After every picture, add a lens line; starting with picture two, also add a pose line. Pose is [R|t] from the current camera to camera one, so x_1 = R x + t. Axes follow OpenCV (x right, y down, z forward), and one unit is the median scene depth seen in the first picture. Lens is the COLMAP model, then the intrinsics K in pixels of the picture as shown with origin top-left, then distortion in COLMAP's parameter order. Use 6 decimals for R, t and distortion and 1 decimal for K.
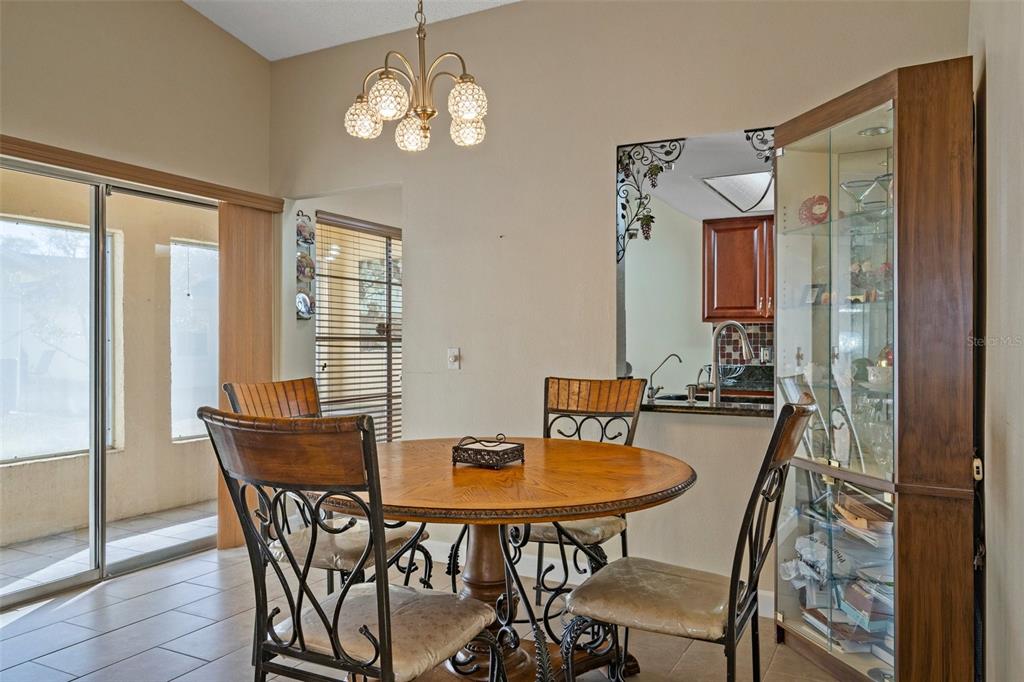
lens RADIAL K [[747.5, 0, 510.7], [0, 747.5, 341.0], [0, 0, 1]] dist [-0.000601, -0.000554]
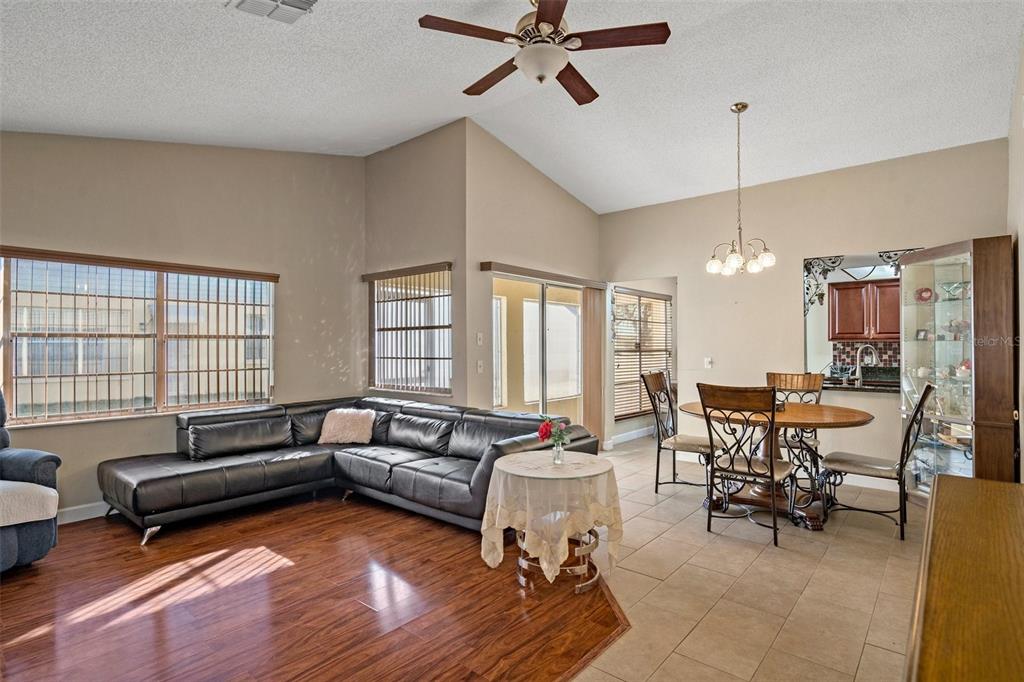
lens RADIAL K [[512.4, 0, 514.3], [0, 512.4, 342.9], [0, 0, 1]] dist [-0.000970, 0.000154]
pose [[0.977255, -0.004216, -0.212025, -0.341931], [0.003212, 0.999982, -0.005081, -0.029307], [0.212042, 0.004285, 0.977251, -0.541126]]
